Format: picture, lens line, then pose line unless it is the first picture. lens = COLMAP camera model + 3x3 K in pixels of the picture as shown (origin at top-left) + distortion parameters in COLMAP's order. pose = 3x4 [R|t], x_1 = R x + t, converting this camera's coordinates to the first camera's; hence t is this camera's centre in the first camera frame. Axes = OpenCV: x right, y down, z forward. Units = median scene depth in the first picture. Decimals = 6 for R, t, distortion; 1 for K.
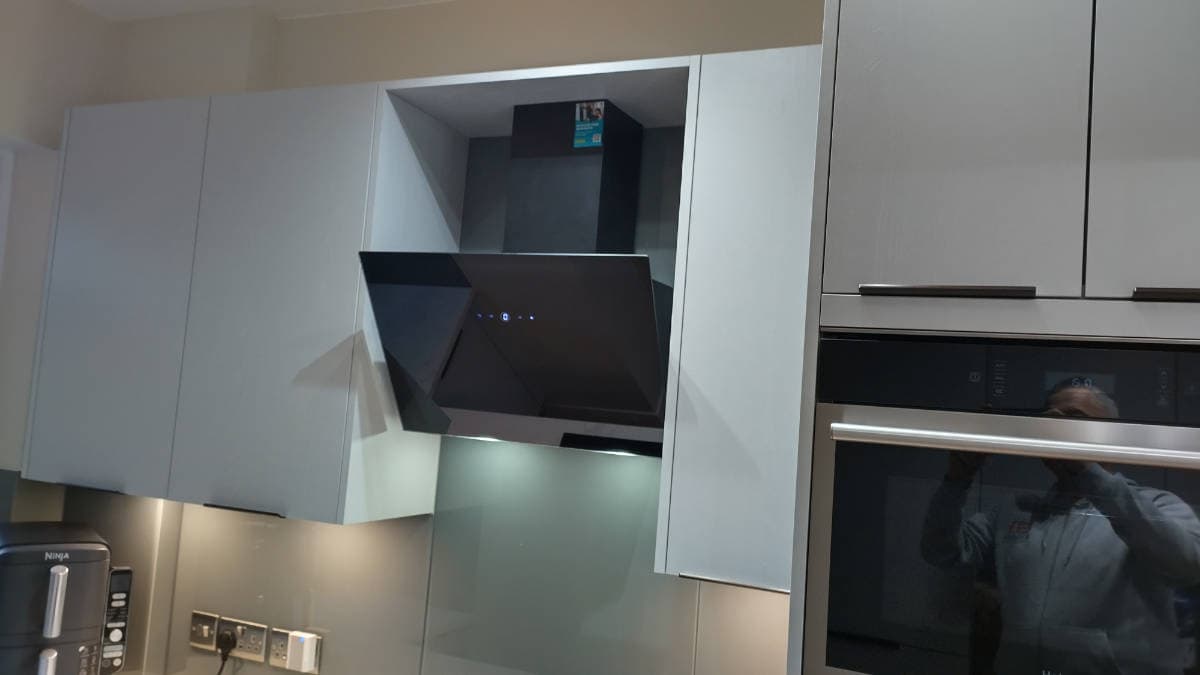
lens RADIAL K [[900.8, 0, 600.0], [0, 900.8, 337.5], [0, 0, 1]] dist [0.003593, -0.005467]
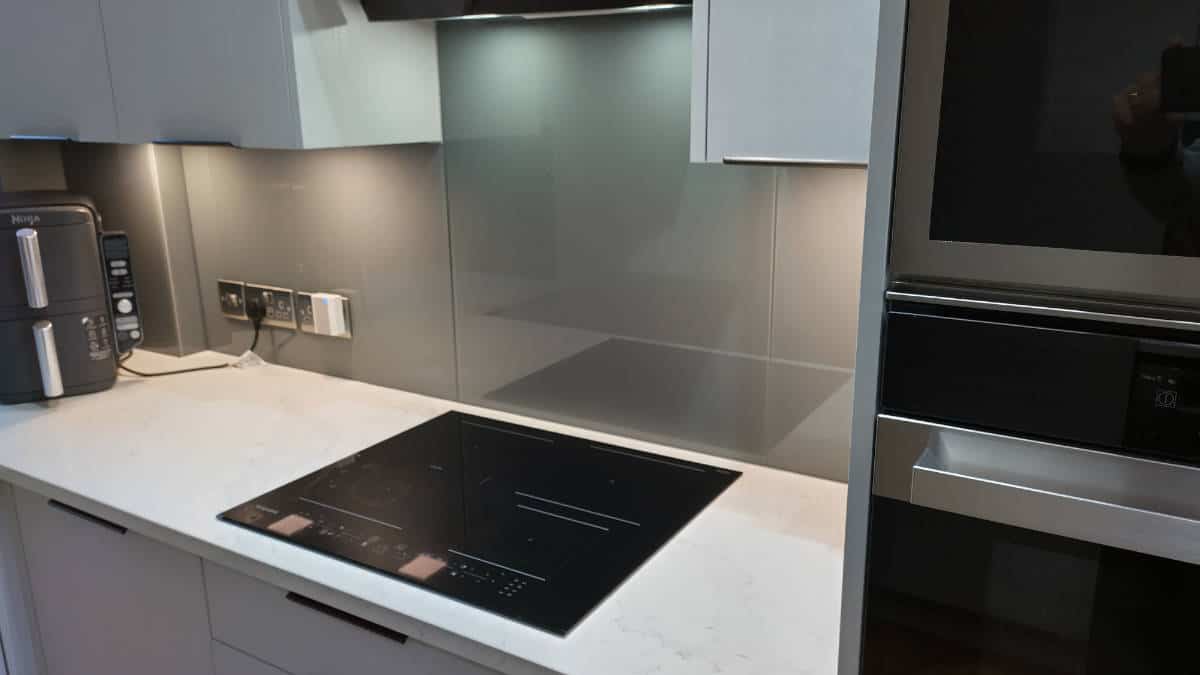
lens RADIAL K [[890.8, 0, 625.2], [0, 890.8, 341.1], [0, 0, 1]] dist [0.028701, -0.003373]
pose [[0.988652, -0.041025, -0.144517, 0.082010], [0.086222, 0.942726, 0.322231, 0.117906], [0.123020, -0.331035, 0.935565, 0.212790]]
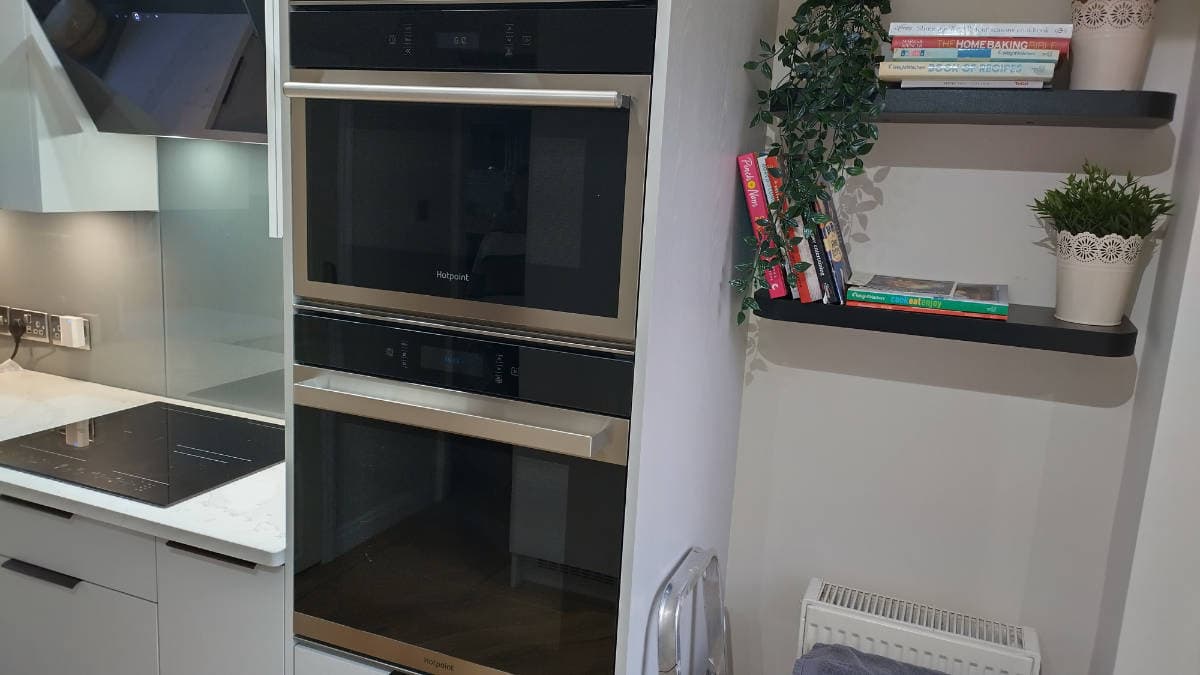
lens RADIAL K [[867.0, 0, 600.0], [0, 867.0, 337.5], [0, 0, 1]] dist [-0.001526, -0.008712]
pose [[0.999783, -0.016515, 0.012731, 0.350197], [0.012606, 0.965020, 0.261872, 0.068384], [-0.016611, -0.261655, 0.965019, -0.109063]]
